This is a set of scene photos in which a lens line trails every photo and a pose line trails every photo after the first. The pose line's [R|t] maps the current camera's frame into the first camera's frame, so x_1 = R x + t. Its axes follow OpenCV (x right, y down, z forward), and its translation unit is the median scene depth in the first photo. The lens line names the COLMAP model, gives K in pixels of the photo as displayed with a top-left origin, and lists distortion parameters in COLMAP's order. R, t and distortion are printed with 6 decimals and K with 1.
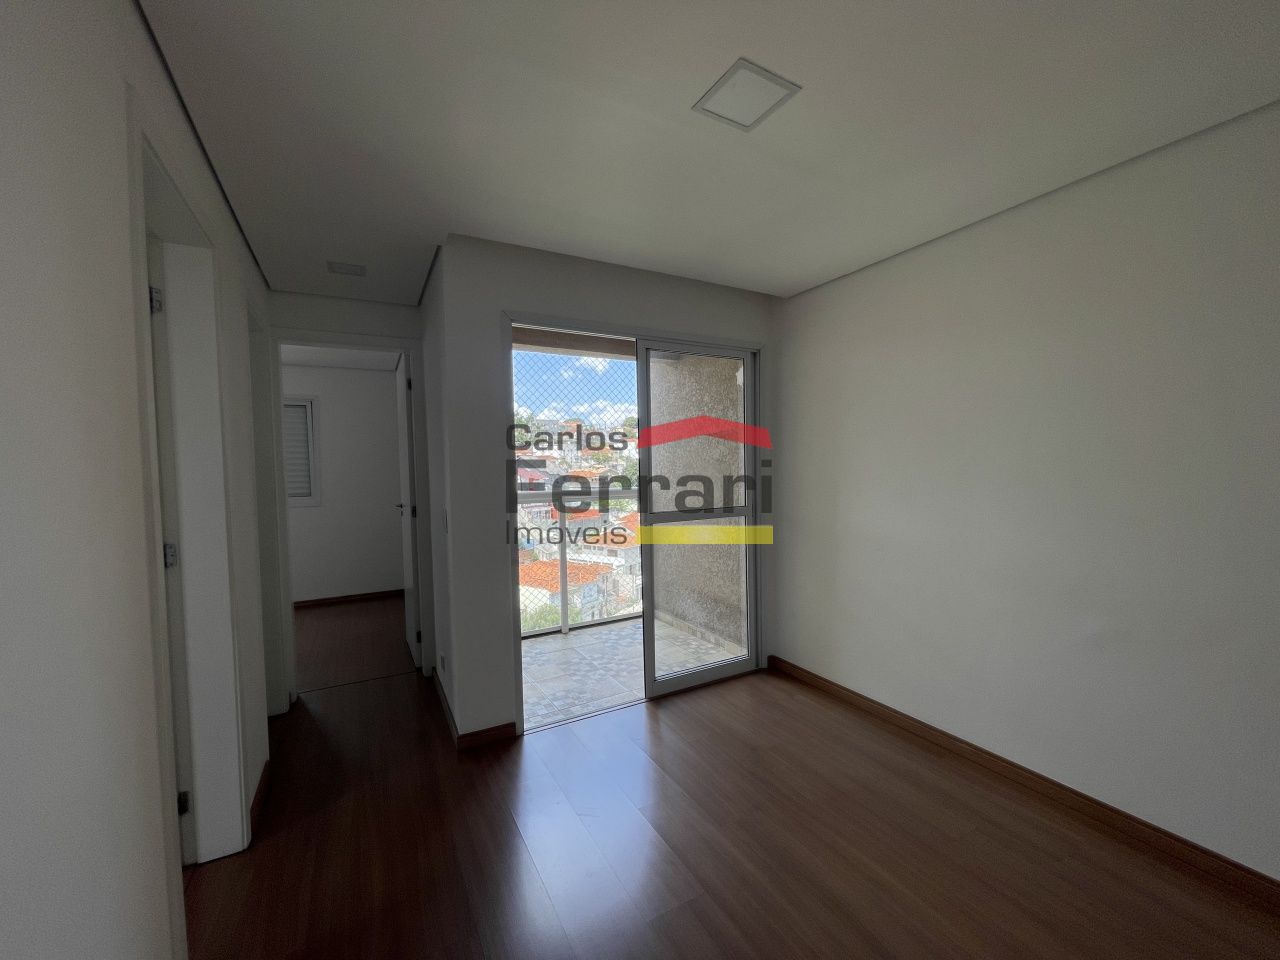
lens RADIAL K [[513.8, 0, 642.5], [0, 513.8, 487.5], [0, 0, 1]] dist [0.000989, -0.000176]
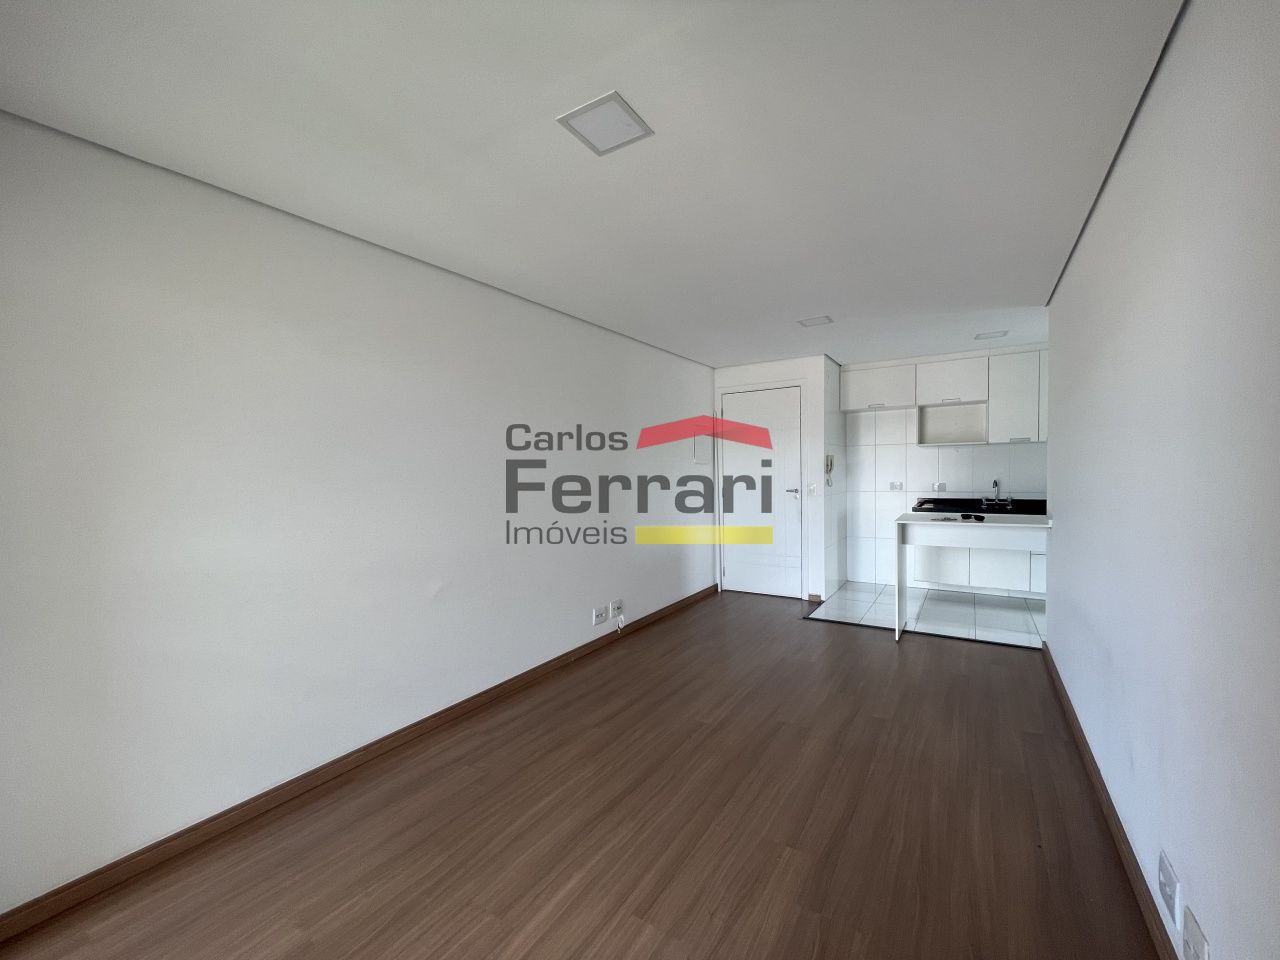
lens RADIAL K [[513.8, 0, 642.5], [0, 513.8, 487.5], [0, 0, 1]] dist [0.000989, -0.000176]
pose [[-0.474643, -0.004372, 0.880167, -0.382196], [0.060519, 0.997459, 0.037591, -0.013045], [-0.878095, 0.071109, -0.473172, 0.711884]]
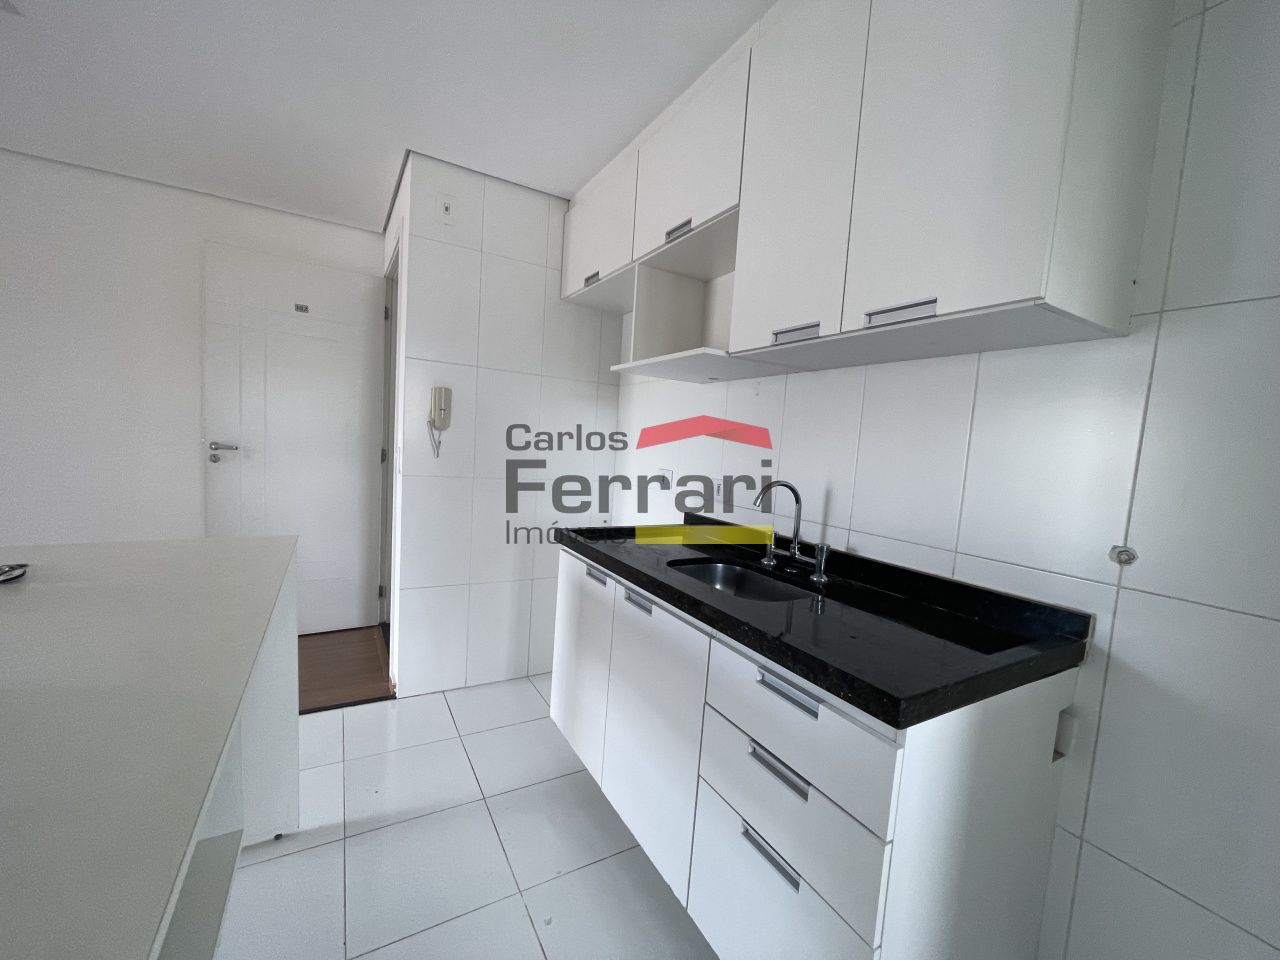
lens RADIAL K [[516.3, 0, 646.8], [0, 516.3, 487.7], [0, 0, 1]] dist [0.001816, -0.000315]
pose [[-0.023207, -0.071060, 0.997202, 0.015806], [-0.023814, 0.997227, 0.070507, 0.064219], [-0.999447, -0.022111, -0.024835, -0.850493]]
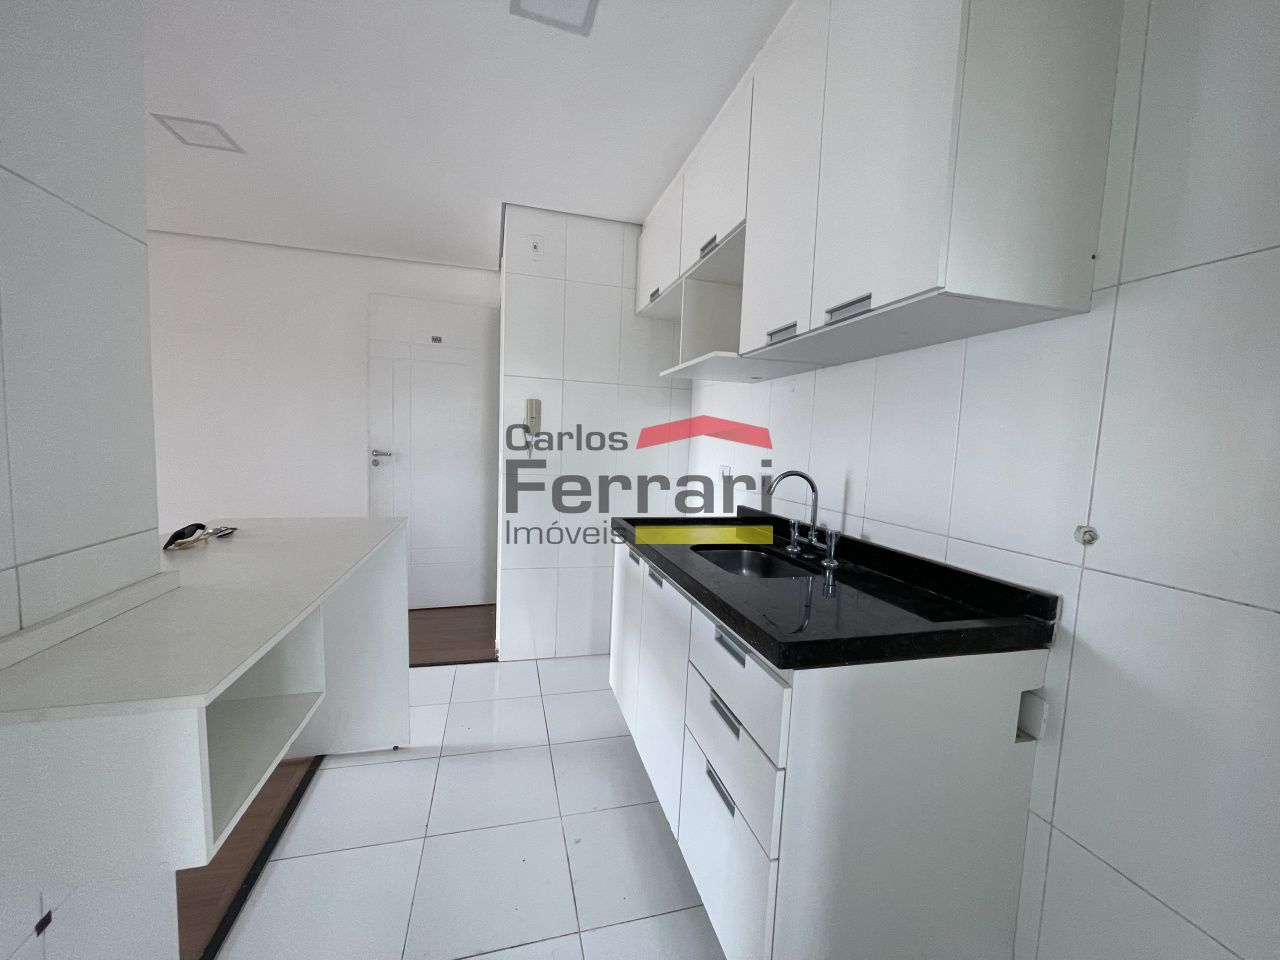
lens RADIAL K [[516.3, 0, 646.8], [0, 516.3, 487.7], [0, 0, 1]] dist [0.001816, -0.000315]
pose [[0.232766, -0.060764, 0.970633, -0.037820], [-0.004540, 0.997967, 0.063564, 0.073685], [-0.972522, -0.019202, 0.232017, -0.963982]]
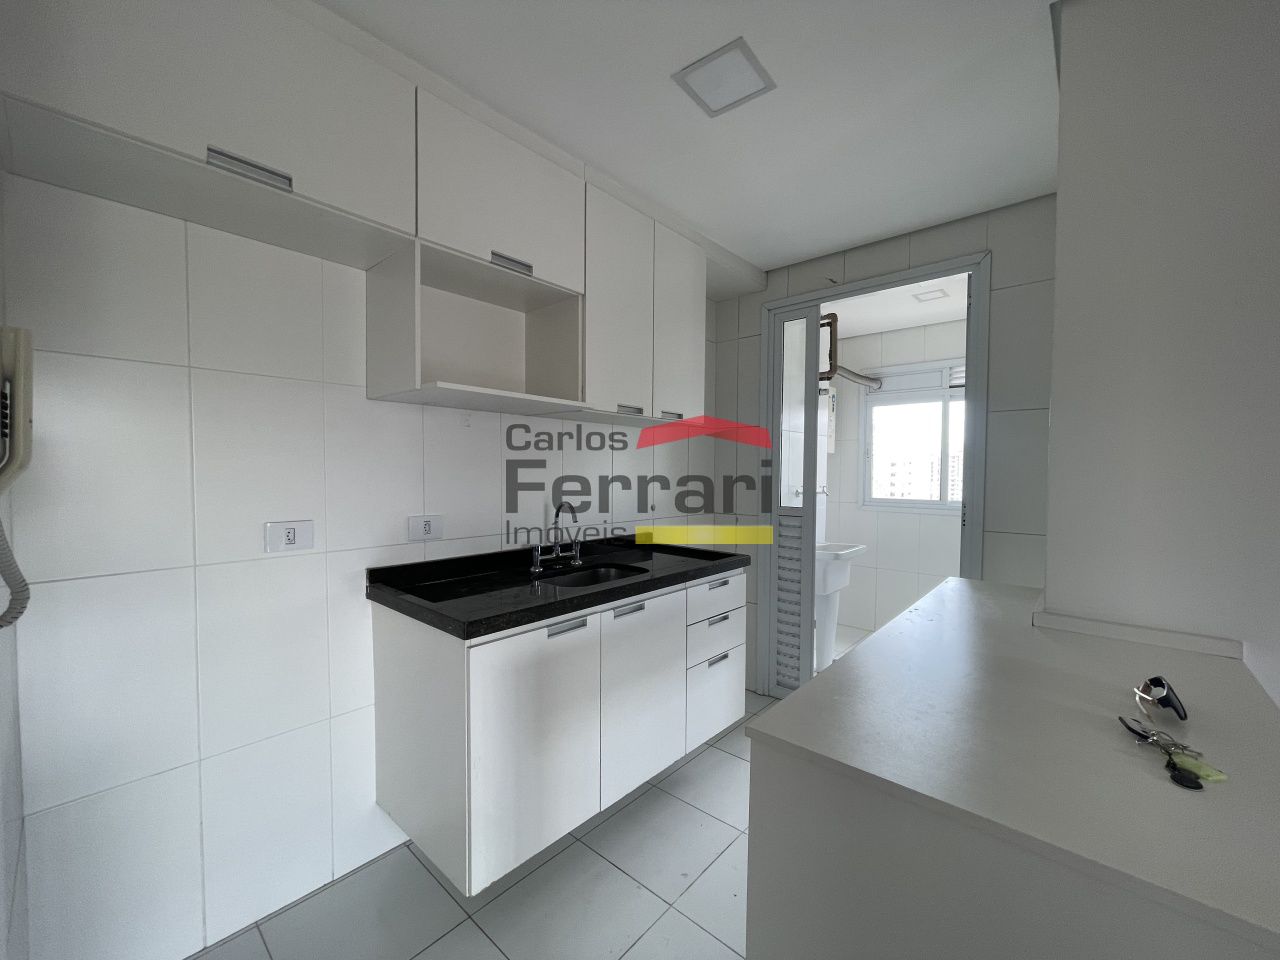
lens RADIAL K [[516.3, 0, 646.8], [0, 516.3, 487.7], [0, 0, 1]] dist [0.001816, -0.000315]
pose [[-0.939789, 0.020688, -0.341128, 0.618119], [-0.006232, 0.996963, 0.077630, 0.020063], [0.341698, 0.075082, -0.936806, -0.343647]]
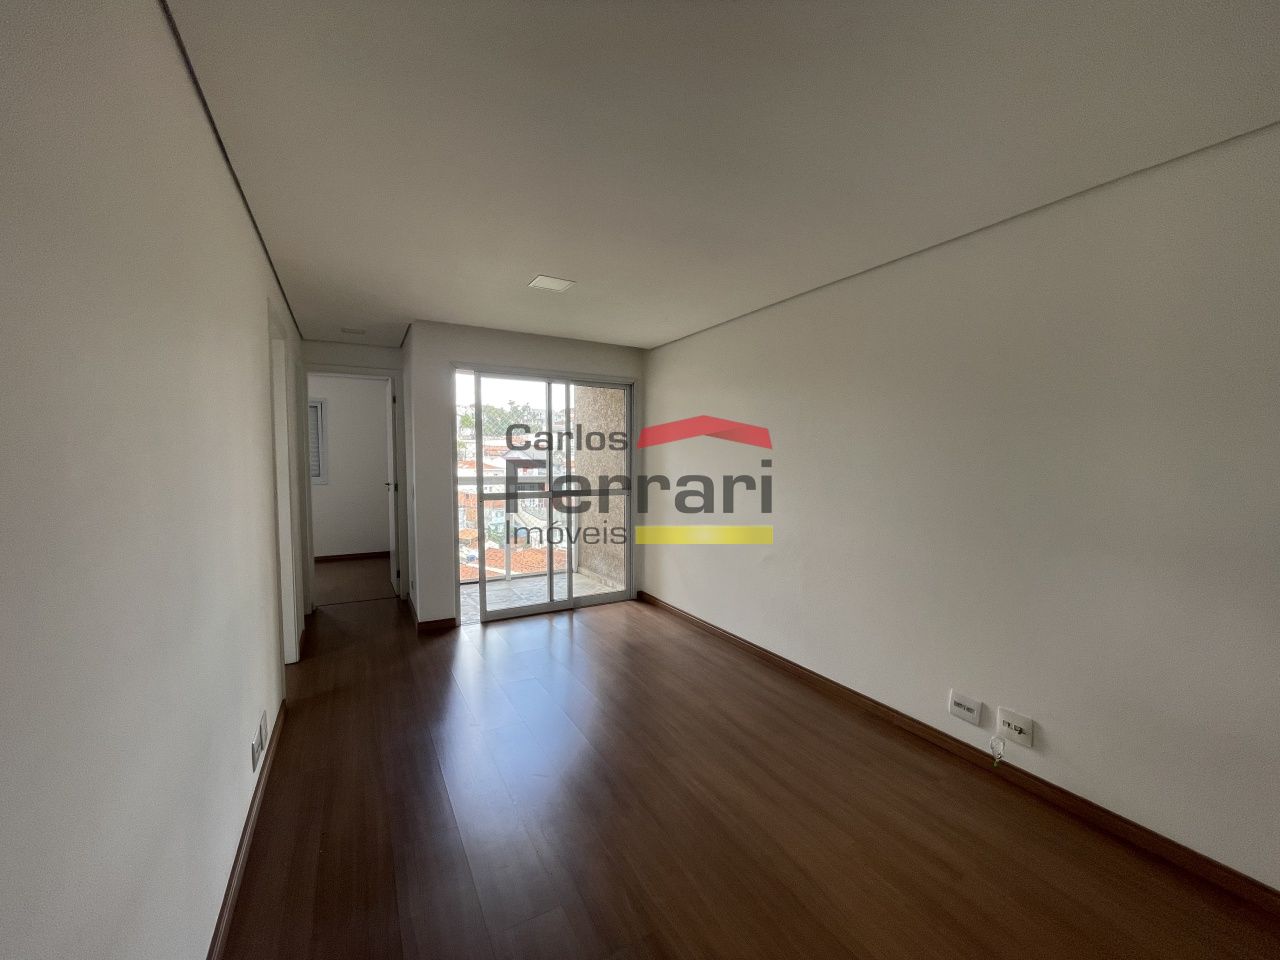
lens RADIAL K [[516.3, 0, 646.8], [0, 516.3, 487.7], [0, 0, 1]] dist [0.001816, -0.000315]
pose [[0.999638, 0.022464, 0.014776, 0.257689], [-0.022715, 0.999596, 0.017062, 0.007012], [-0.014386, -0.017392, 0.999745, -0.500599]]
